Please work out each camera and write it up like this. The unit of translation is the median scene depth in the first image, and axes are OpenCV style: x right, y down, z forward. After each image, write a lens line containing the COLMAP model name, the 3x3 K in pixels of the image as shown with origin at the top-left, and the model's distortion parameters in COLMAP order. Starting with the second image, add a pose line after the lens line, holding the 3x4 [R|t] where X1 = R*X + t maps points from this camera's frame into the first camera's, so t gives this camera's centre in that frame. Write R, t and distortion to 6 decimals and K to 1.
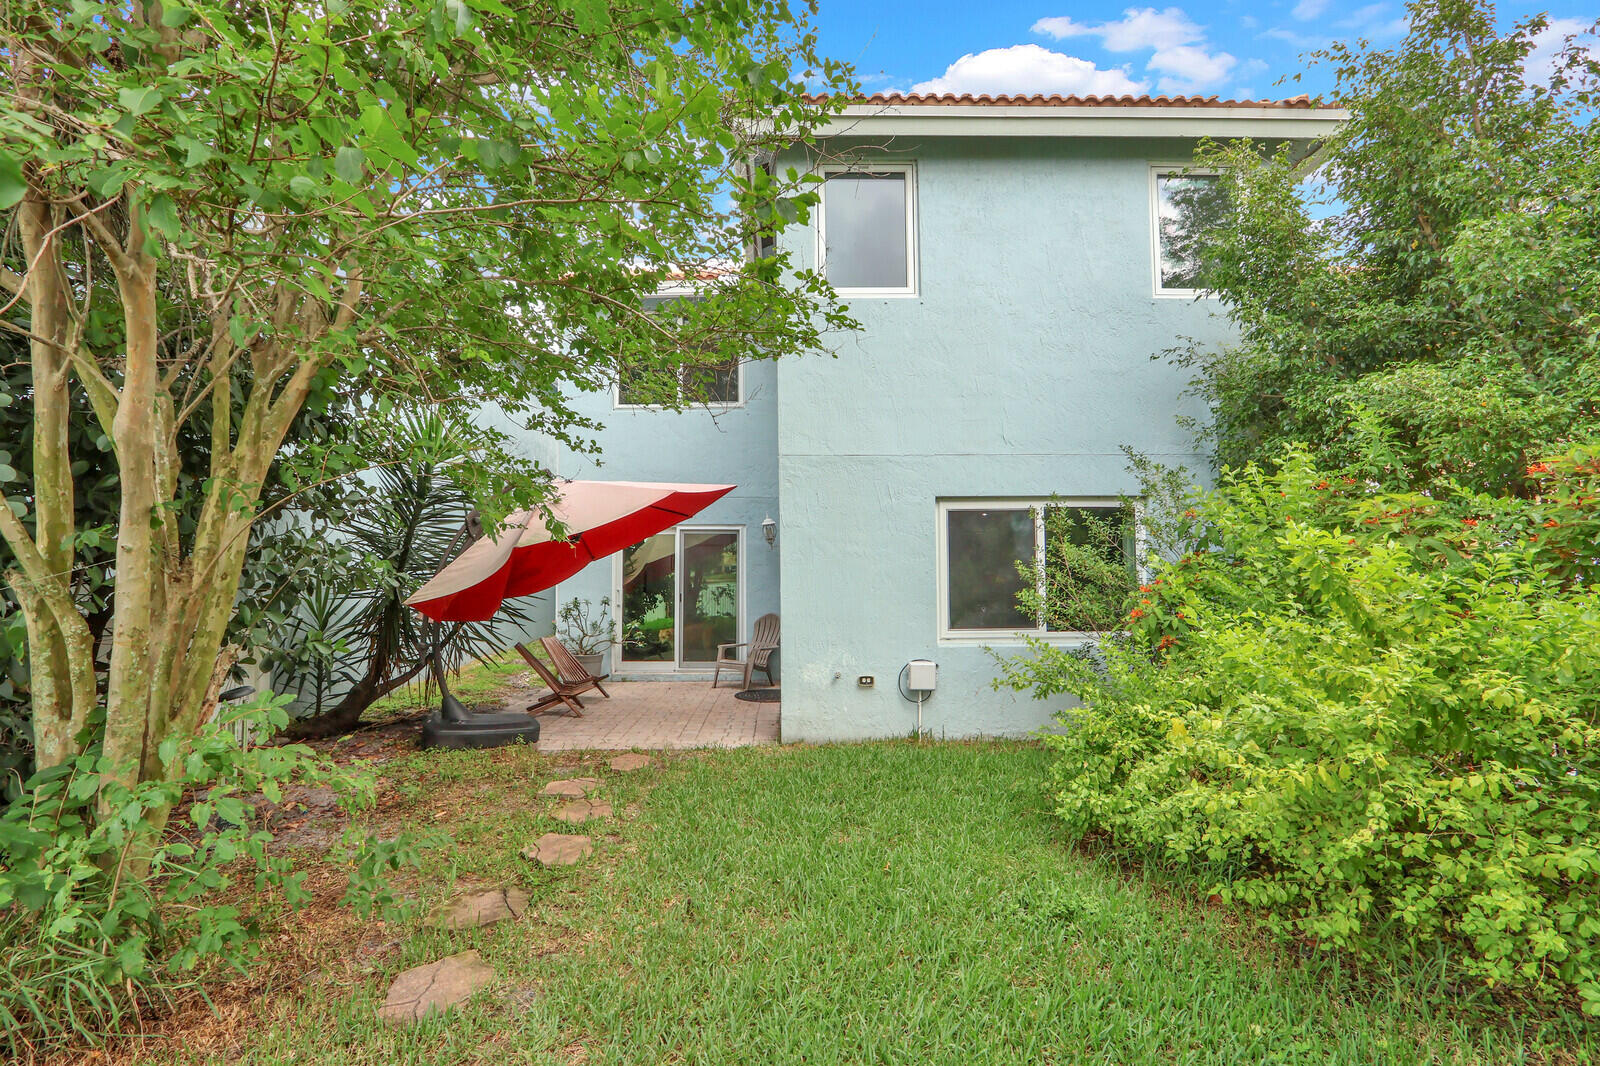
lens RADIAL K [[746.3, 0, 810.1], [0, 746.3, 541.4], [0, 0, 1]] dist [0.000866, 0.000092]
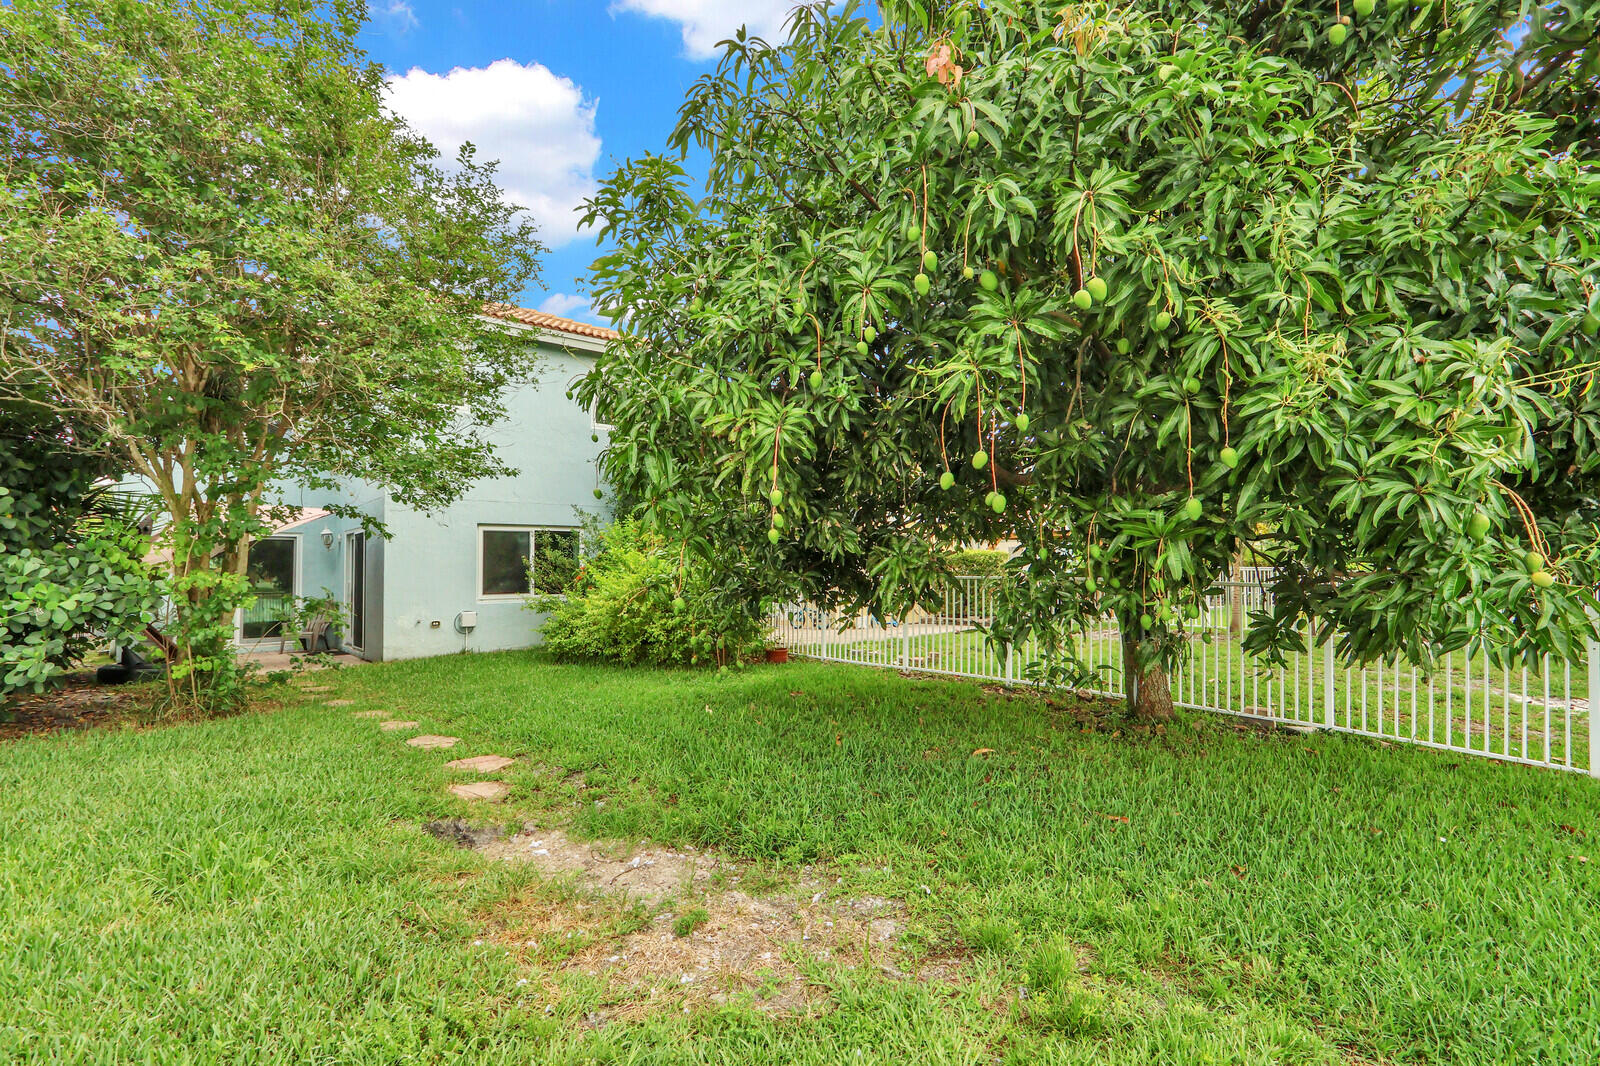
lens RADIAL K [[746.3, 0, 810.1], [0, 746.3, 541.4], [0, 0, 1]] dist [0.000866, 0.000092]
pose [[0.762911, 0.015540, 0.646317, -0.408721], [-0.011052, 0.999878, -0.010996, -0.004453], [-0.646409, 0.001246, 0.762990, -0.983560]]
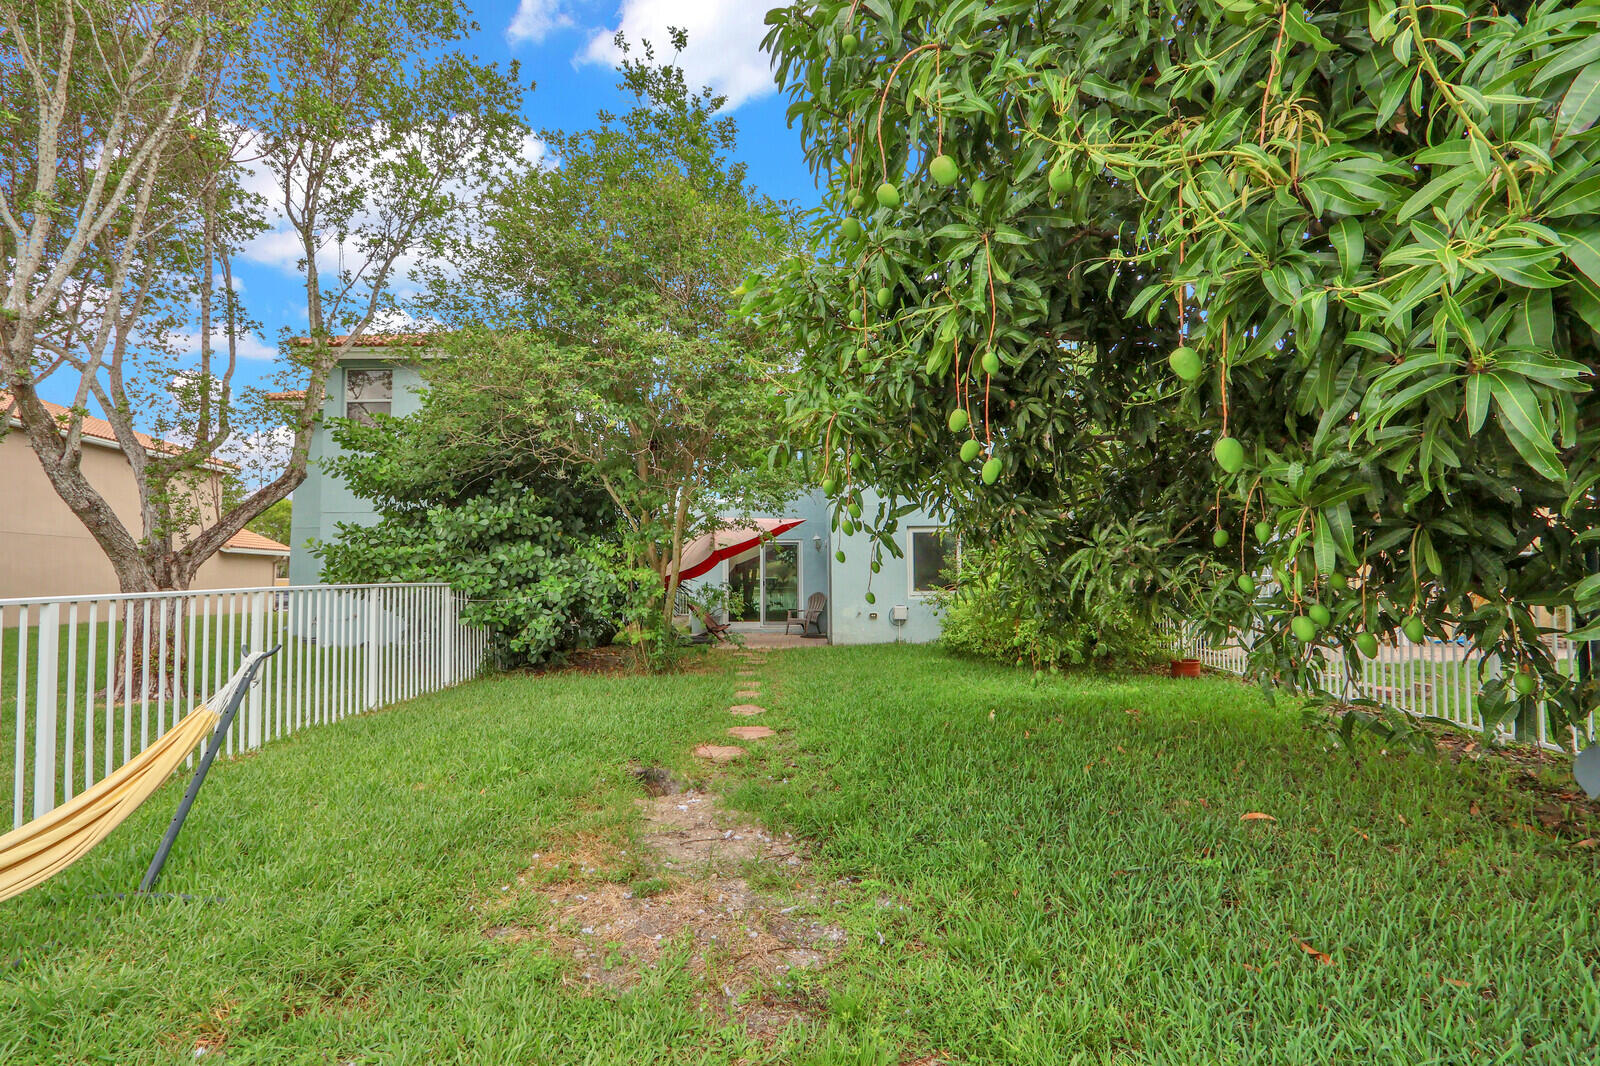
lens RADIAL K [[746.3, 0, 810.1], [0, 746.3, 541.4], [0, 0, 1]] dist [0.000866, 0.000092]
pose [[0.999717, -0.011400, -0.020868, -0.054897], [0.011158, 0.999870, -0.011676, 0.003117], [0.020999, 0.011440, 0.999714, -1.075749]]
